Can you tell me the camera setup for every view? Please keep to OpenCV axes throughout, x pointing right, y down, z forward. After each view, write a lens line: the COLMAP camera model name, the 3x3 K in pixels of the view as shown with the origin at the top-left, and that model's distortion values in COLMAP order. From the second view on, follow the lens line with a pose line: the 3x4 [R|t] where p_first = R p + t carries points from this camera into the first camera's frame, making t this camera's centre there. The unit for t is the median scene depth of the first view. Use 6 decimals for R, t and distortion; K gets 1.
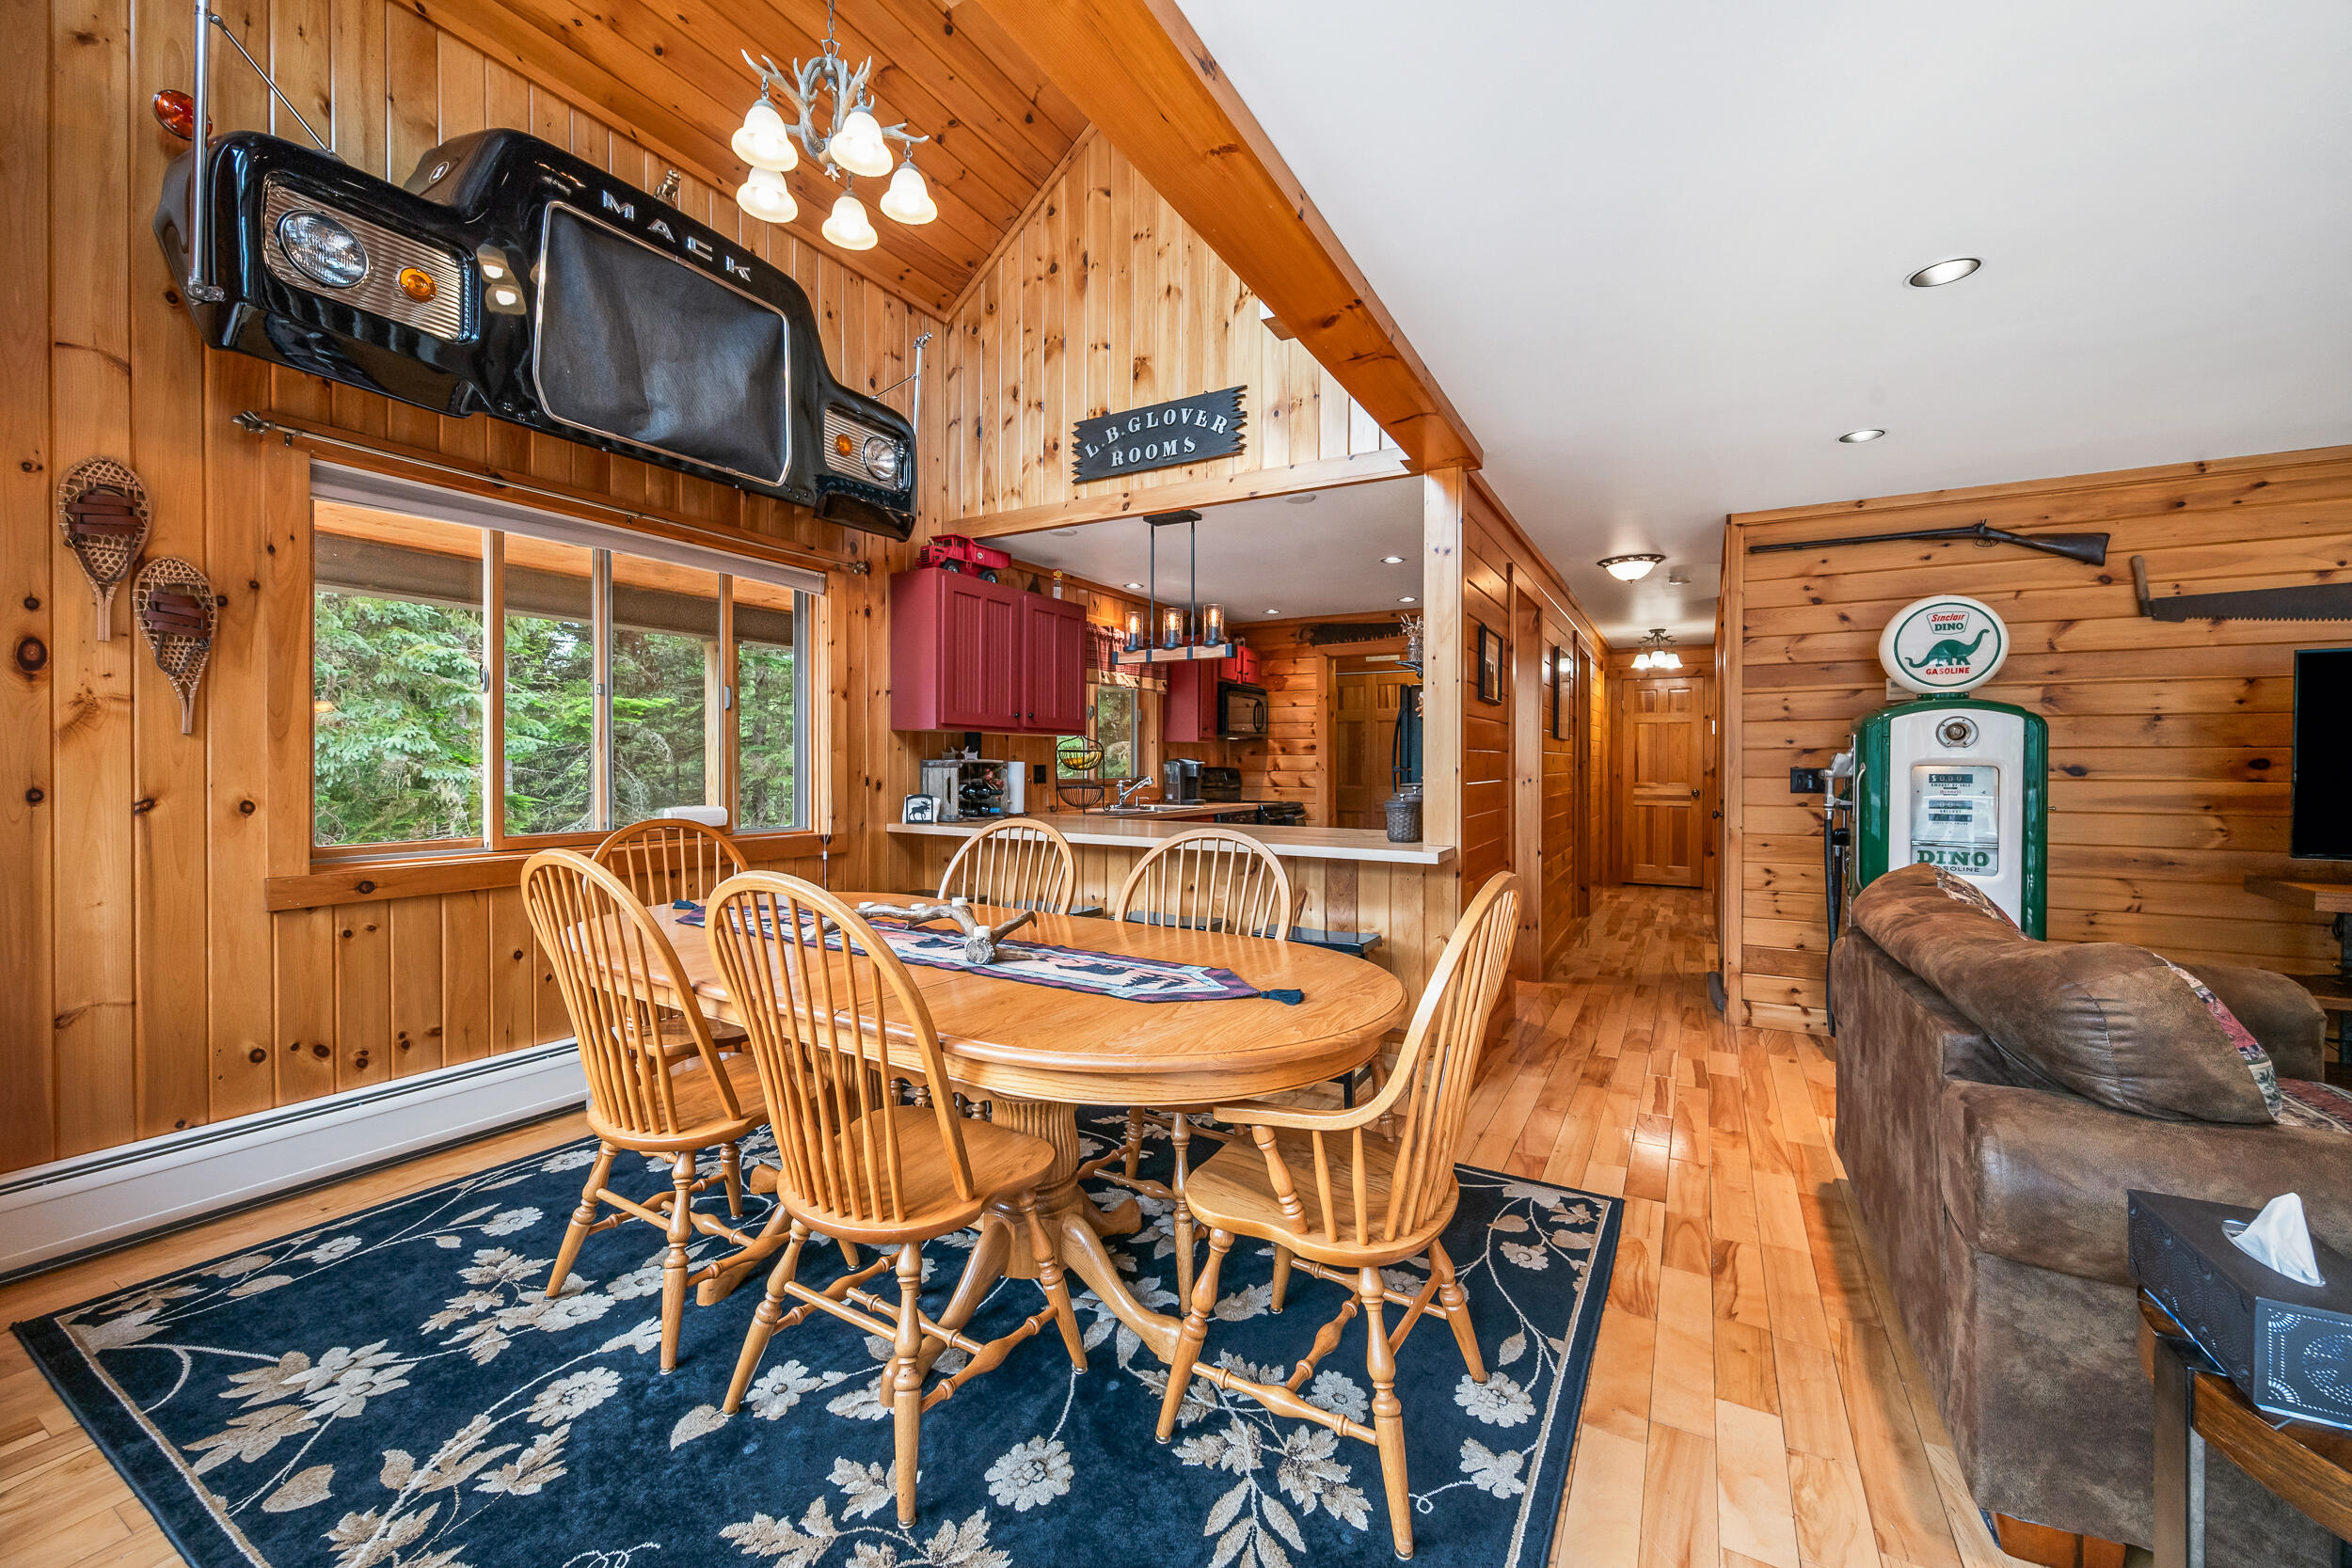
lens RADIAL K [[927.1, 0, 1175.2], [0, 927.1, 772.8], [0, 0, 1]] dist [0.001654, 0.000014]
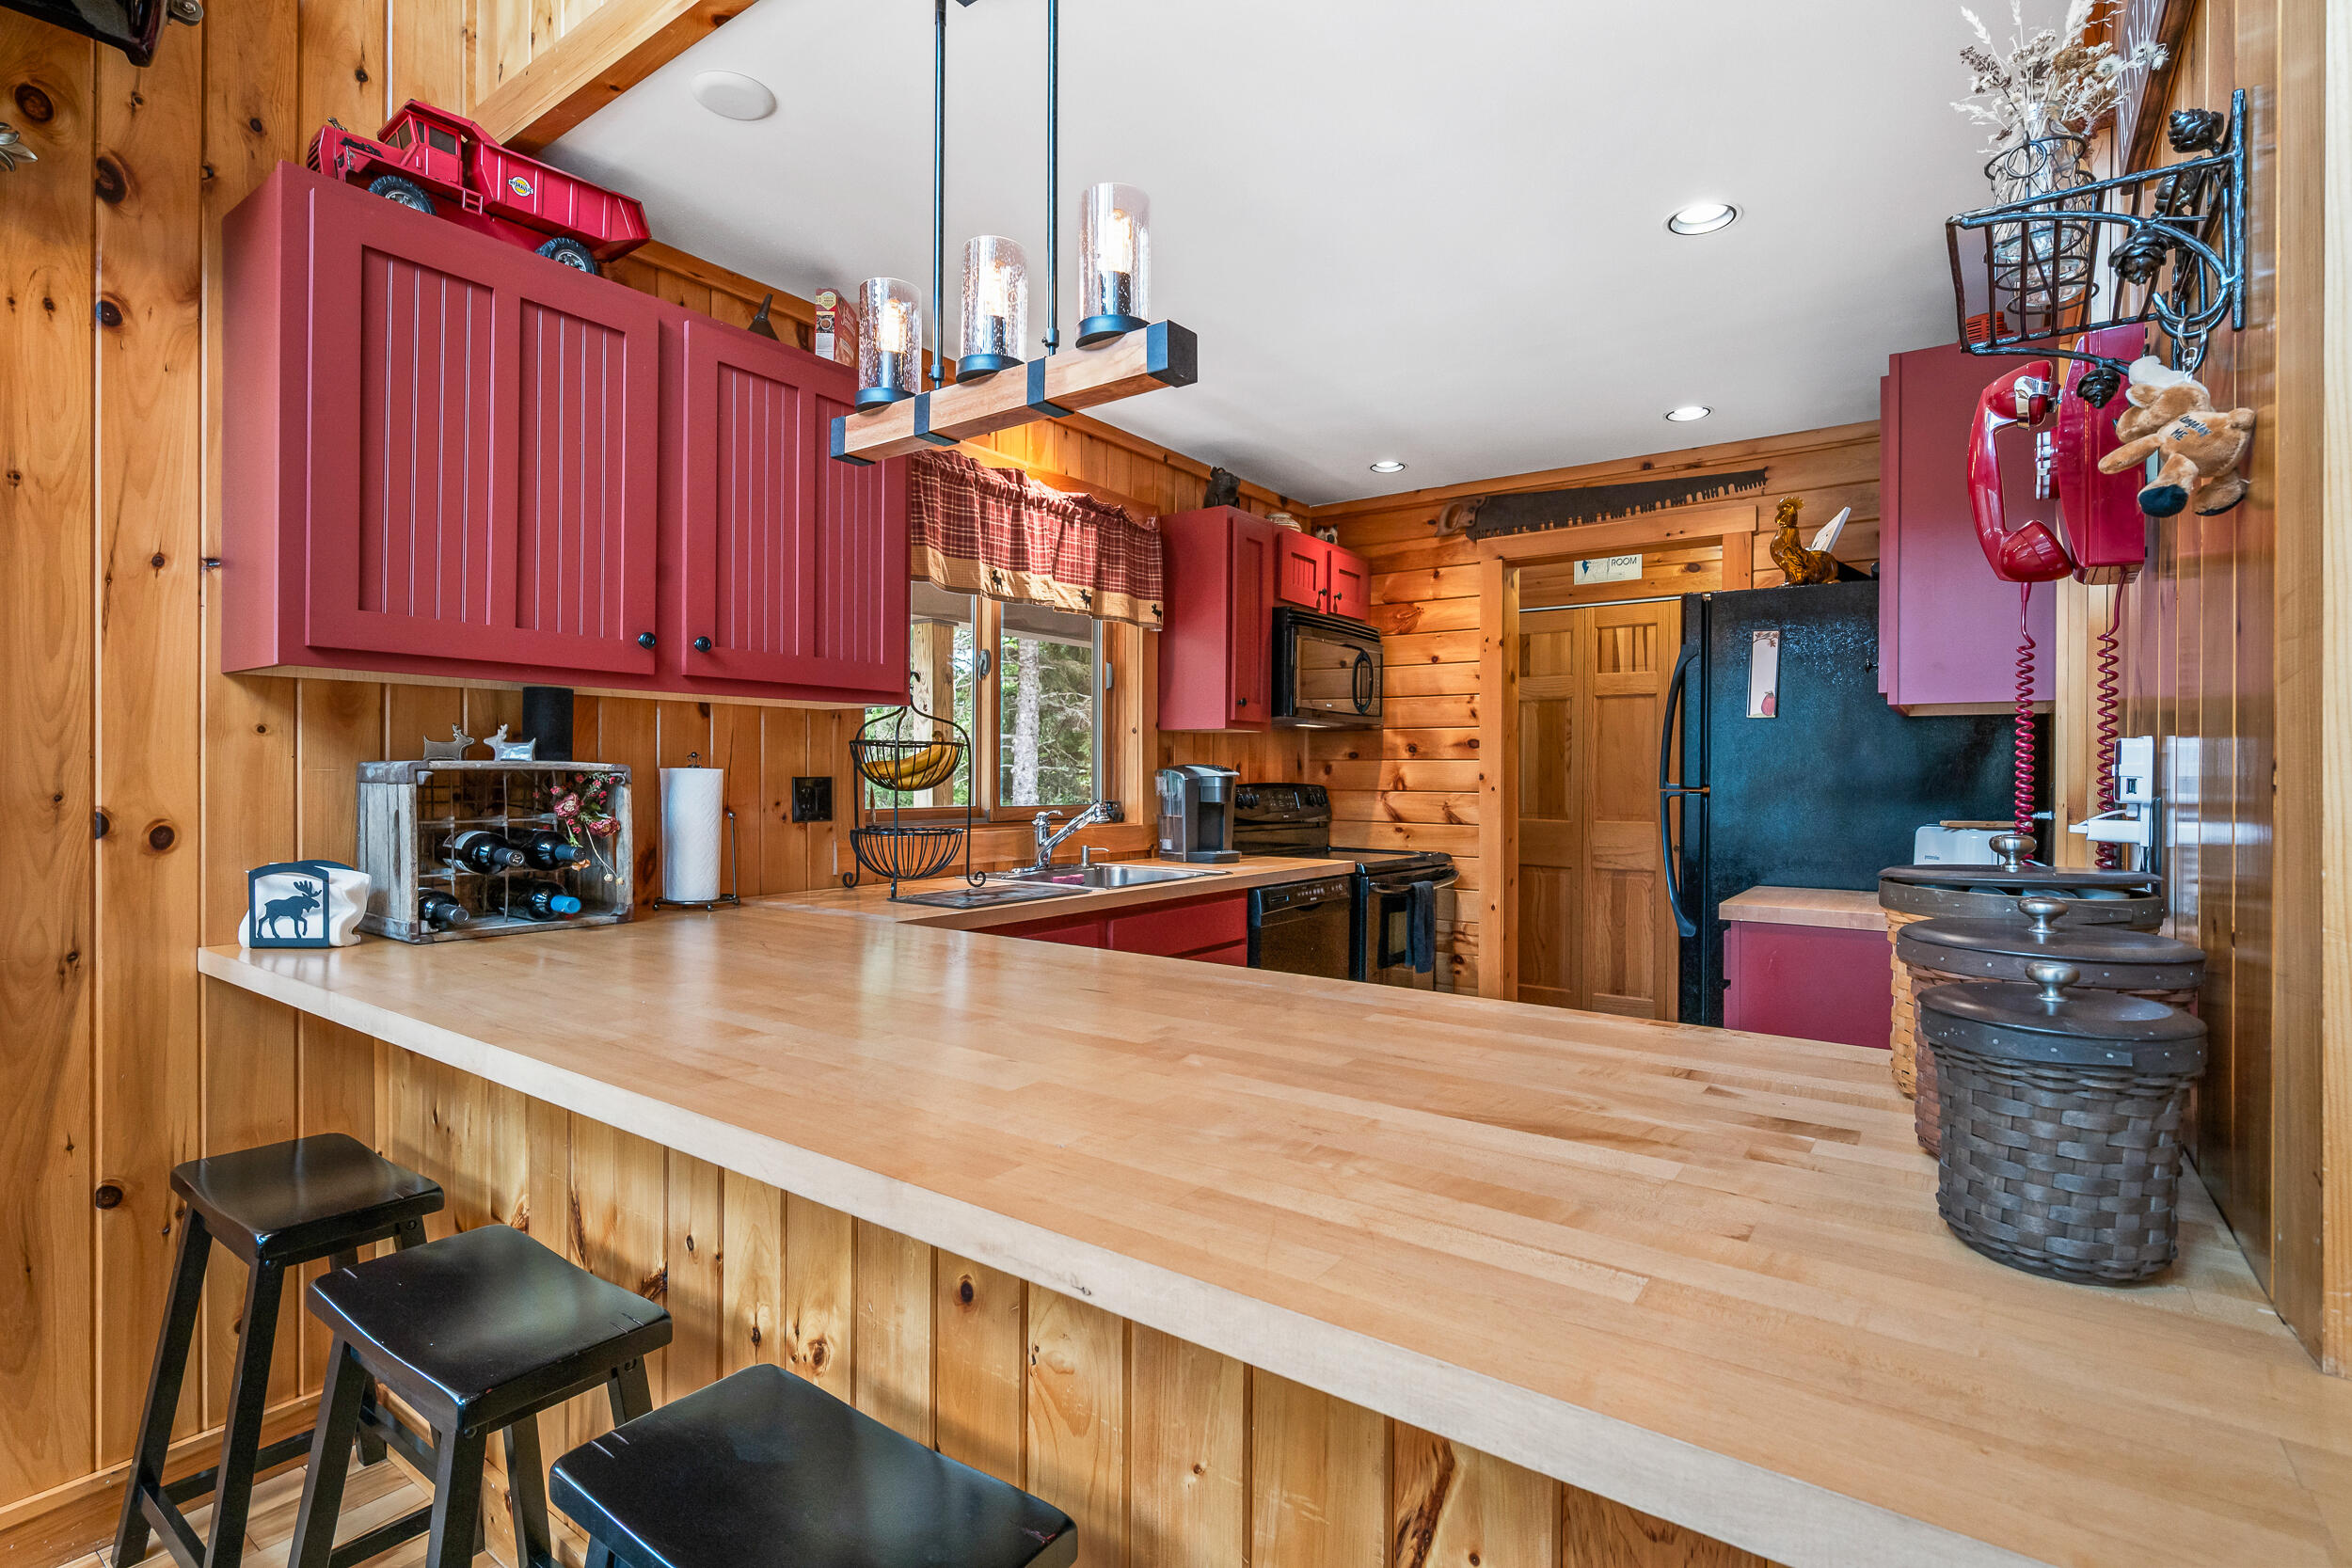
lens RADIAL K [[1129.4, 0, 1177.2], [0, 1129.4, 772.7], [0, 0, 1]] dist [-0.000143, 0.000132]
pose [[0.994549, 0.003304, -0.104216, 0.083489], [-0.004606, 0.999914, -0.012260, -0.005687], [0.104167, 0.012673, 0.994479, 0.588410]]
